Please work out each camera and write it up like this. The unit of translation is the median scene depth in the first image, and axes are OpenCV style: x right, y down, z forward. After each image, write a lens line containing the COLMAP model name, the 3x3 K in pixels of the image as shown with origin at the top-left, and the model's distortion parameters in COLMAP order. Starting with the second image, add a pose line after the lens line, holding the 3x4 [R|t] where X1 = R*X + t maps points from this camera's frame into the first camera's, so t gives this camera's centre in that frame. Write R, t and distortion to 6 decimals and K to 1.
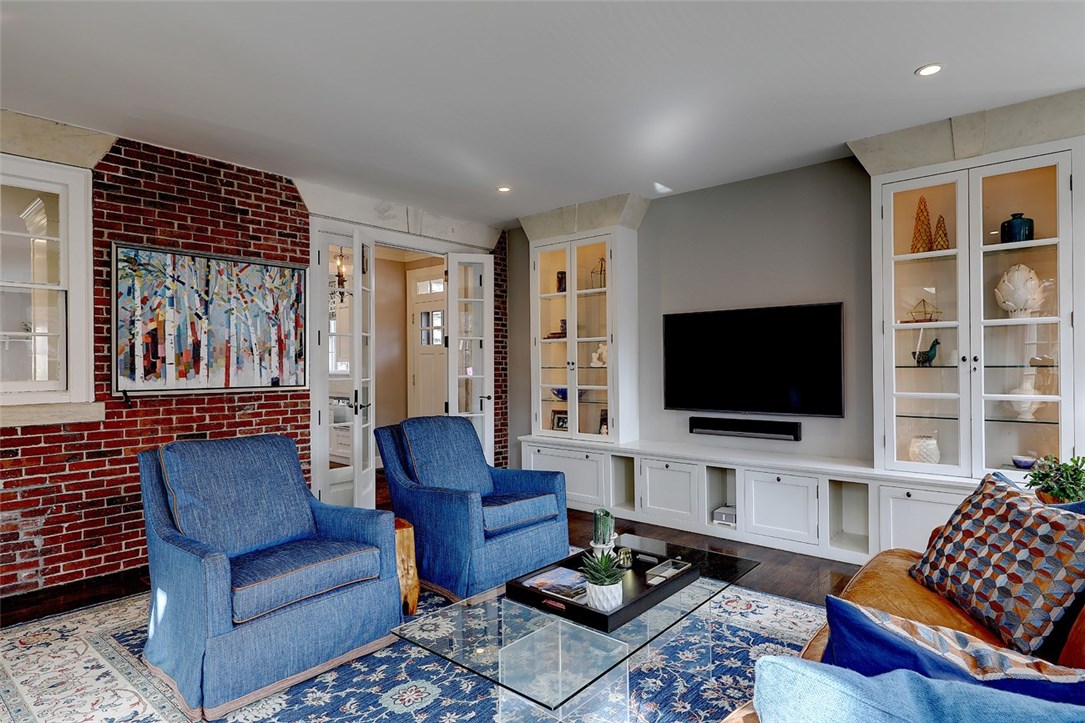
lens RADIAL K [[588.9, 0, 547.1], [0, 588.9, 360.7], [0, 0, 1]] dist [0.002810, 0.001350]
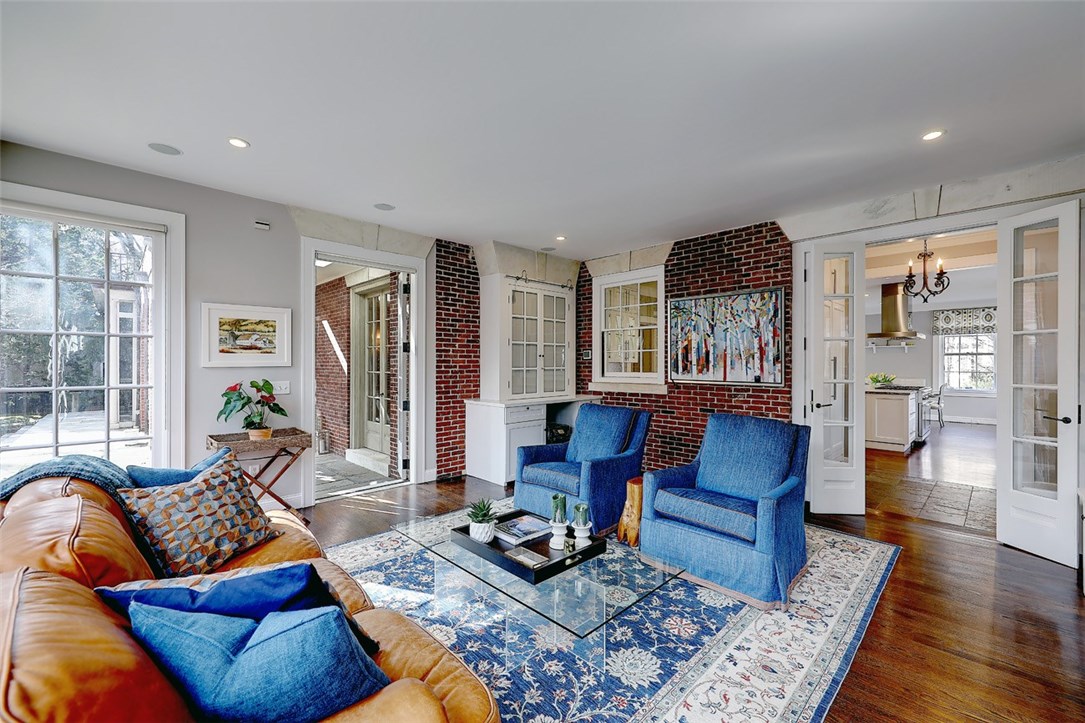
lens RADIAL K [[432.9, 0, 551.1], [0, 432.9, 361.7], [0, 0, 1]] dist [-0.000193, 0.000068]
pose [[-0.070609, 0.004162, -0.997495, 0.596455], [0.004975, 0.999980, 0.003820, -0.010498], [0.997492, -0.004693, -0.070628, 0.649577]]
